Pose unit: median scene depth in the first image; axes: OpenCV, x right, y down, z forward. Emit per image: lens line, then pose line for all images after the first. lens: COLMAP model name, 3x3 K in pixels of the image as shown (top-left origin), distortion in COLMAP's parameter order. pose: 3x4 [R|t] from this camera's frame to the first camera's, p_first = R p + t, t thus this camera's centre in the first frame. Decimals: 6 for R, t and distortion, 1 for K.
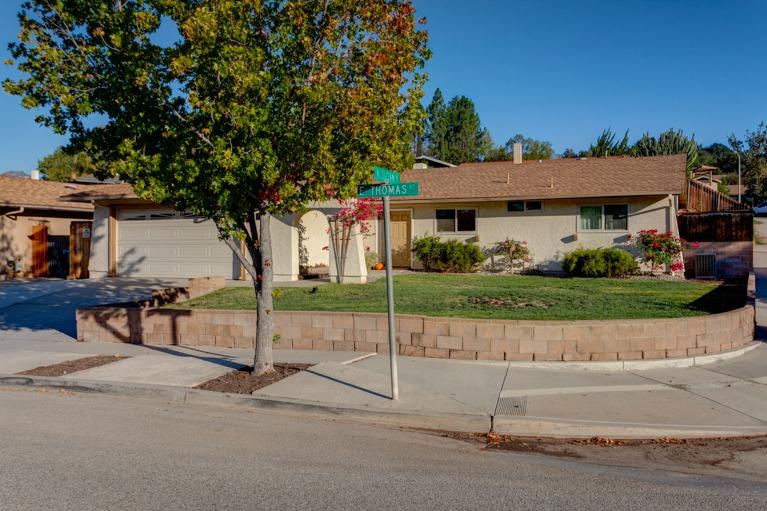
lens RADIAL K [[676.2, 0, 381.0], [0, 676.2, 254.9], [0, 0, 1]] dist [0.006297, -0.000082]
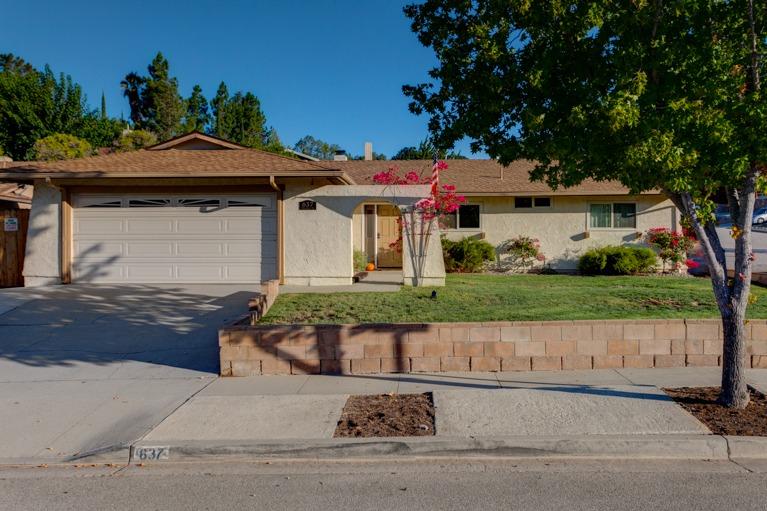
lens RADIAL K [[676.2, 0, 381.0], [0, 676.2, 254.9], [0, 0, 1]] dist [0.006297, -0.000082]
pose [[0.929742, -0.002419, 0.368204, -0.353296], [0.003708, 0.999989, -0.002795, 0.004360], [-0.368193, 0.003964, 0.929741, 0.193011]]
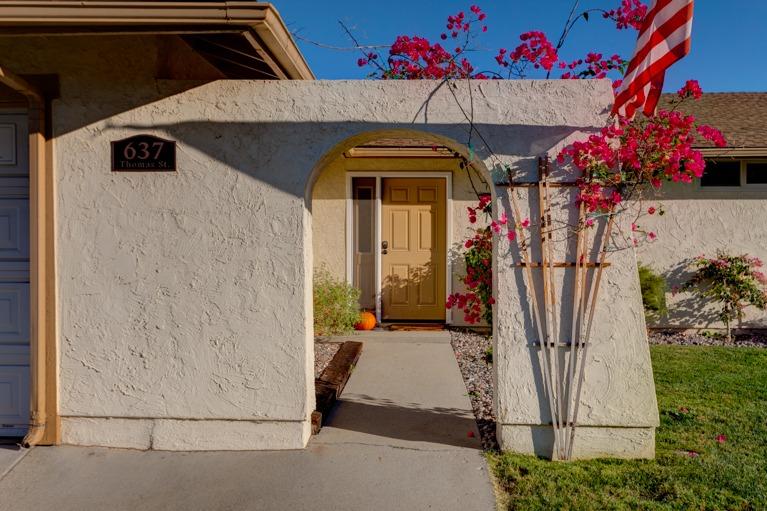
lens RADIAL K [[784.1, 0, 382.4], [0, 784.1, 266.5], [0, 0, 1]] dist [0.001348, -0.006355]
pose [[0.923417, -0.003624, 0.383782, -0.182456], [-0.001594, 0.999911, 0.013278, -0.021965], [-0.383795, -0.012873, 0.923328, 0.661625]]
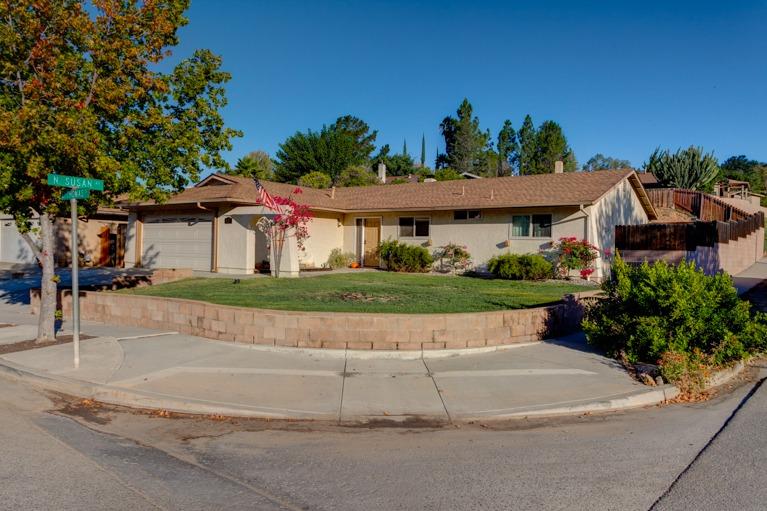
lens RADIAL K [[569.6, 0, 383.5], [0, 569.6, 255.5], [0, 0, 1]] dist [0.000828, 0.002020]
pose [[0.978569, 0.023587, -0.204565, 0.279709], [-0.024565, 0.999696, -0.002242, 0.001018], [0.204450, 0.007219, 0.978850, 0.043160]]
